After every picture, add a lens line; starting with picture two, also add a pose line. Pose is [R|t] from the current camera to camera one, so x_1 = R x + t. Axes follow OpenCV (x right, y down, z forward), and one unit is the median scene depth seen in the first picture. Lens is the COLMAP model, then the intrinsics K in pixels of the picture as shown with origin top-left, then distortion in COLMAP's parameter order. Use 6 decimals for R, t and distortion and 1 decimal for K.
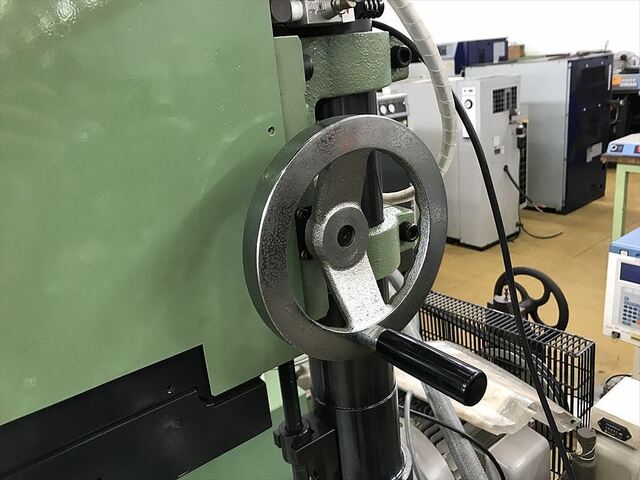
lens RADIAL K [[530.8, 0, 311.9], [0, 530.8, 239.1], [0, 0, 1]] dist [-0.015804, -0.001942]
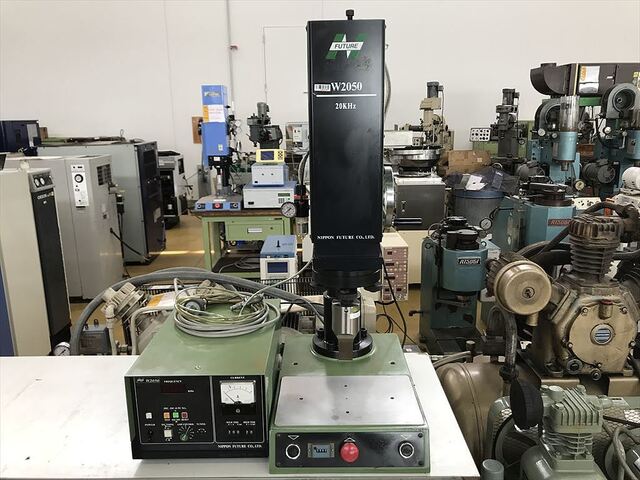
lens RADIAL K [[525.4, 0, 315.9], [0, 525.4, 240.2], [0, 0, 1]] dist [0.026608, -0.005782]
pose [[0.602558, -0.098569, 0.791965, -0.310855], [0.210529, 0.976825, -0.038602, 0.033115], [-0.769806, 0.189992, 0.609345, -0.087362]]
